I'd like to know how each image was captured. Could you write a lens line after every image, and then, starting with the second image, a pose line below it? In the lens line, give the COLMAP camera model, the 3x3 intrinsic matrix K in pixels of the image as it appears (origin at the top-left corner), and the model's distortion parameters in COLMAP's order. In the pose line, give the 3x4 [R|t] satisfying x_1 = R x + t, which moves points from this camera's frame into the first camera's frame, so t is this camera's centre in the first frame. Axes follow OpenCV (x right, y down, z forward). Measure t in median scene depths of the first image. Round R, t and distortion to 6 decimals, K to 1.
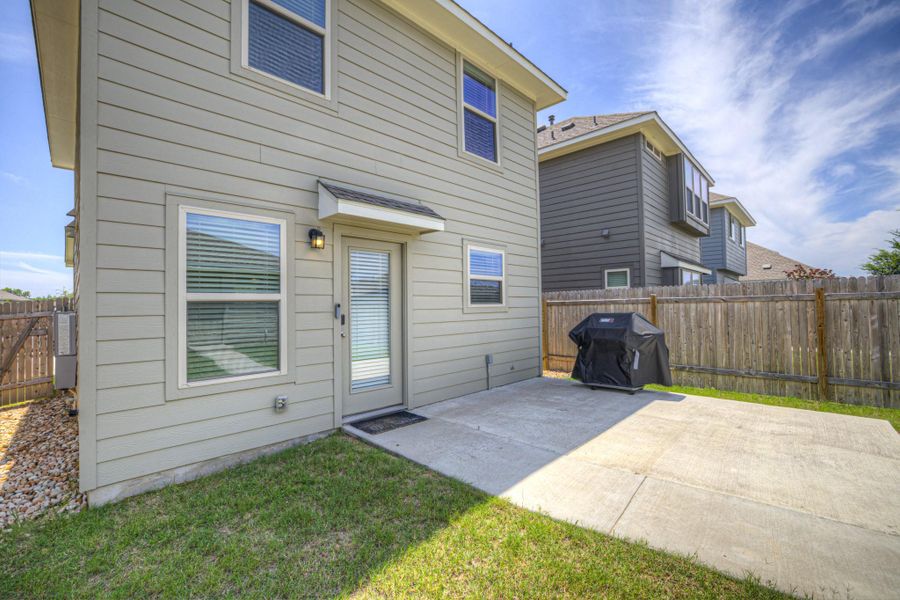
lens RADIAL K [[383.7, 0, 447.5], [0, 383.7, 299.5], [0, 0, 1]] dist [-0.027335, 0.007743]
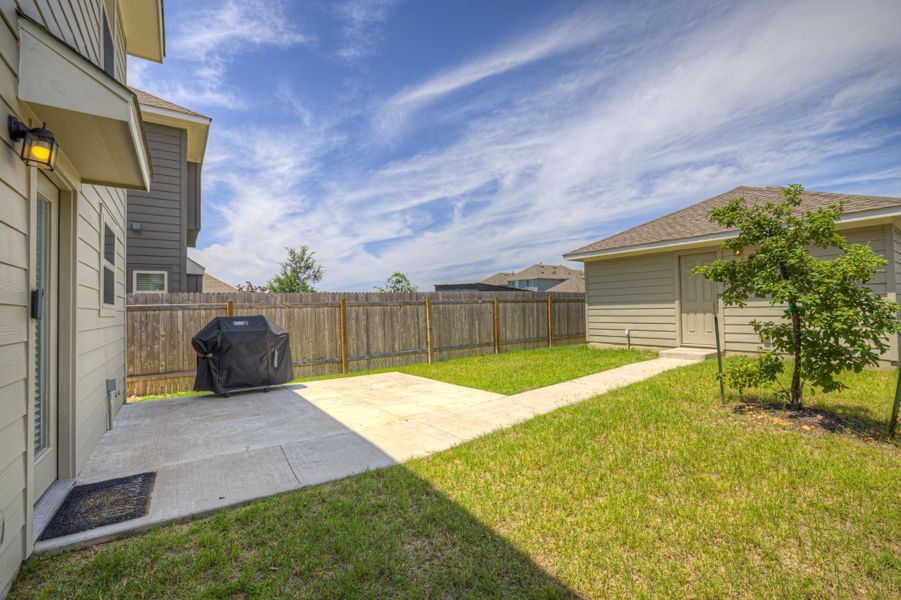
lens RADIAL K [[384.1, 0, 446.1], [0, 384.1, 300.9], [0, 0, 1]] dist [-0.027335, 0.007743]
pose [[0.202204, 0.031378, 0.978841, -0.479223], [0.000732, 0.999481, -0.032191, 0.031253], [-0.979343, 0.007226, 0.202076, 0.303275]]
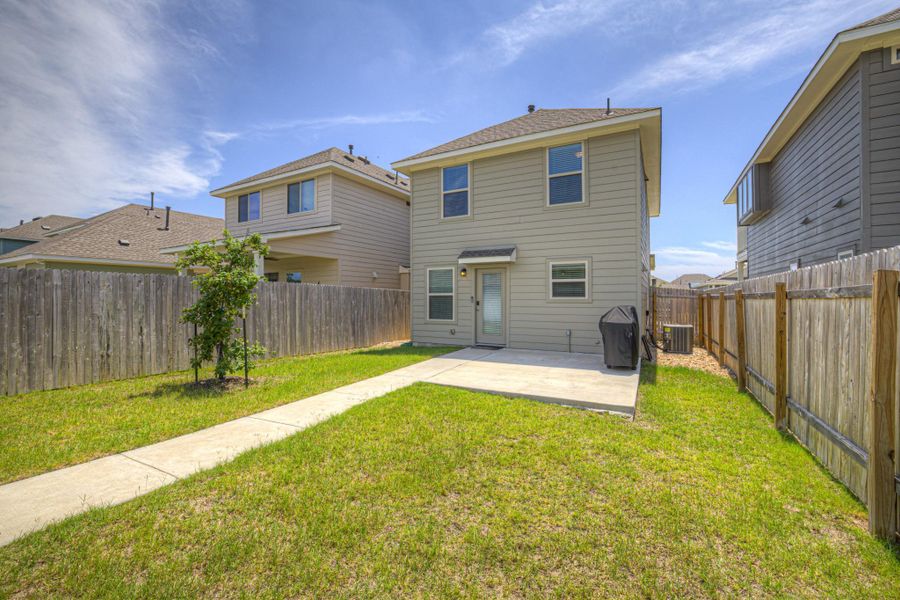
lens RADIAL K [[383.7, 0, 449.5], [0, 383.7, 298.0], [0, 0, 1]] dist [-0.027335, 0.007743]
pose [[0.287476, 0.017702, -0.957624, 1.512755], [0.016447, 0.999591, 0.023415, -0.030895], [0.957647, -0.022481, 0.287067, 0.095887]]
